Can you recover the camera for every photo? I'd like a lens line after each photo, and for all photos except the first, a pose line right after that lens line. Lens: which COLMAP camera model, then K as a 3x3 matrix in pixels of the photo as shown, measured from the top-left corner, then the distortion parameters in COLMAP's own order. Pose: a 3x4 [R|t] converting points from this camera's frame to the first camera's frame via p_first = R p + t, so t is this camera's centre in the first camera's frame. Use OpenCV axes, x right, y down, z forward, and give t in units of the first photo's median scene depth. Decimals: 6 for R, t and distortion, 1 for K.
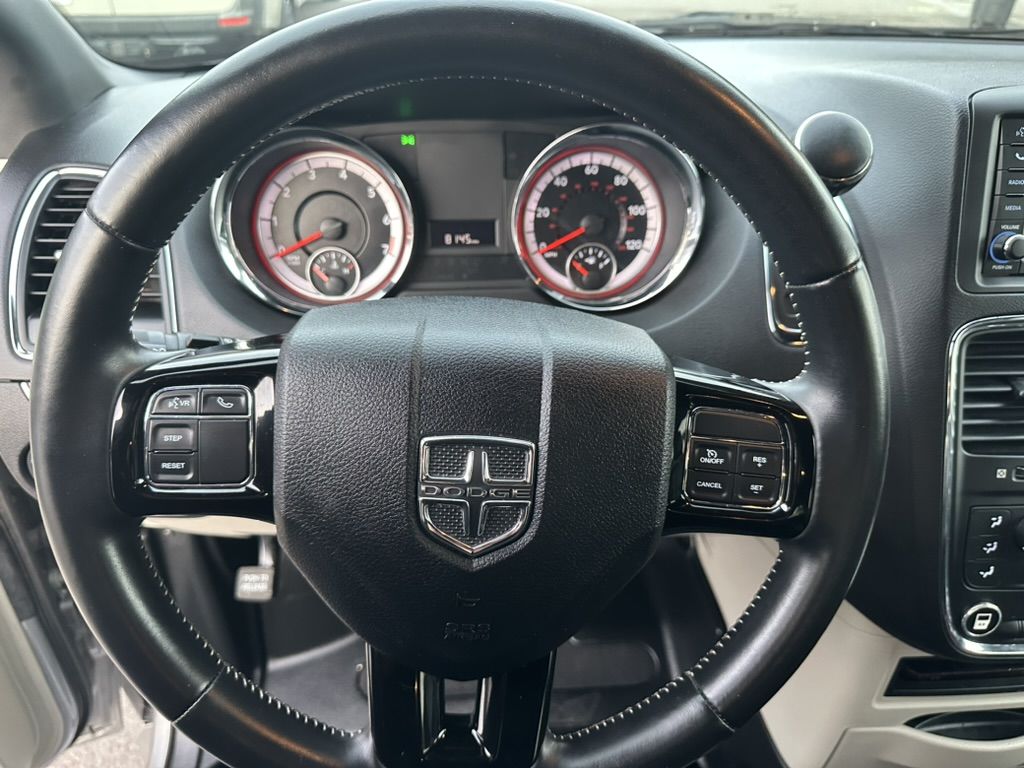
lens RADIAL K [[737.9, 0, 504.8], [0, 737.9, 375.8], [0, 0, 1]] dist [0.016048, -0.020263]
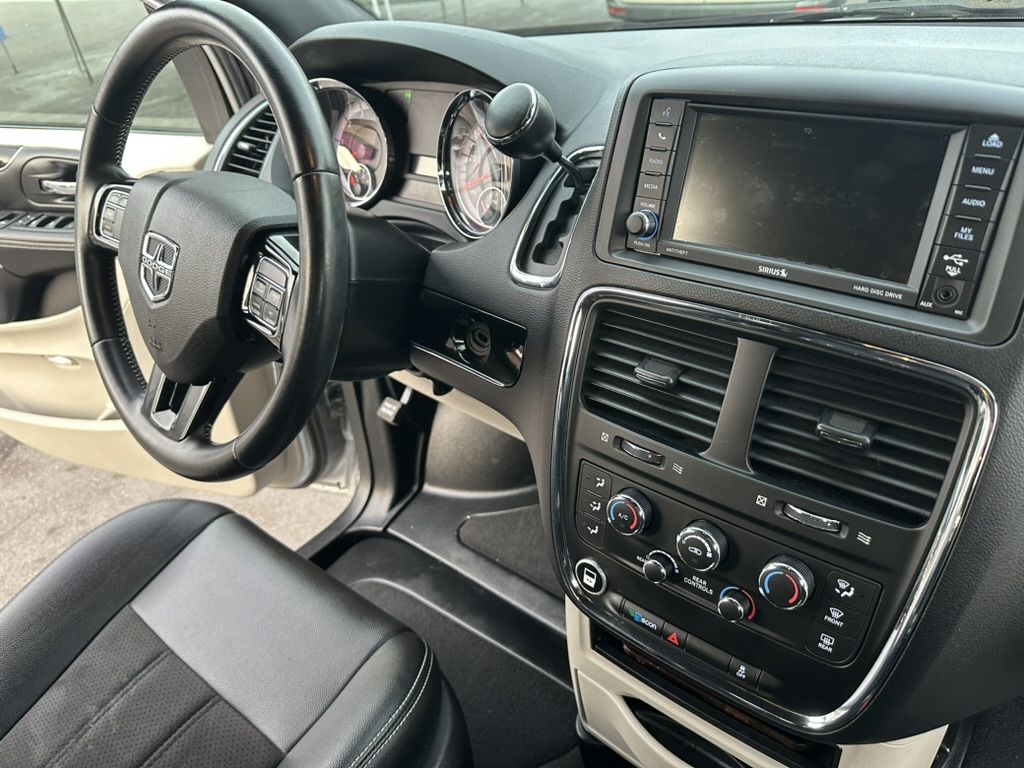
lens RADIAL K [[737.9, 0, 504.8], [0, 737.9, 375.8], [0, 0, 1]] dist [0.016048, -0.020263]
pose [[0.731156, 0.297789, -0.613786, 1.118216], [-0.287678, 0.950380, 0.118406, -0.033476], [0.618590, 0.089999, 0.780543, 0.072496]]
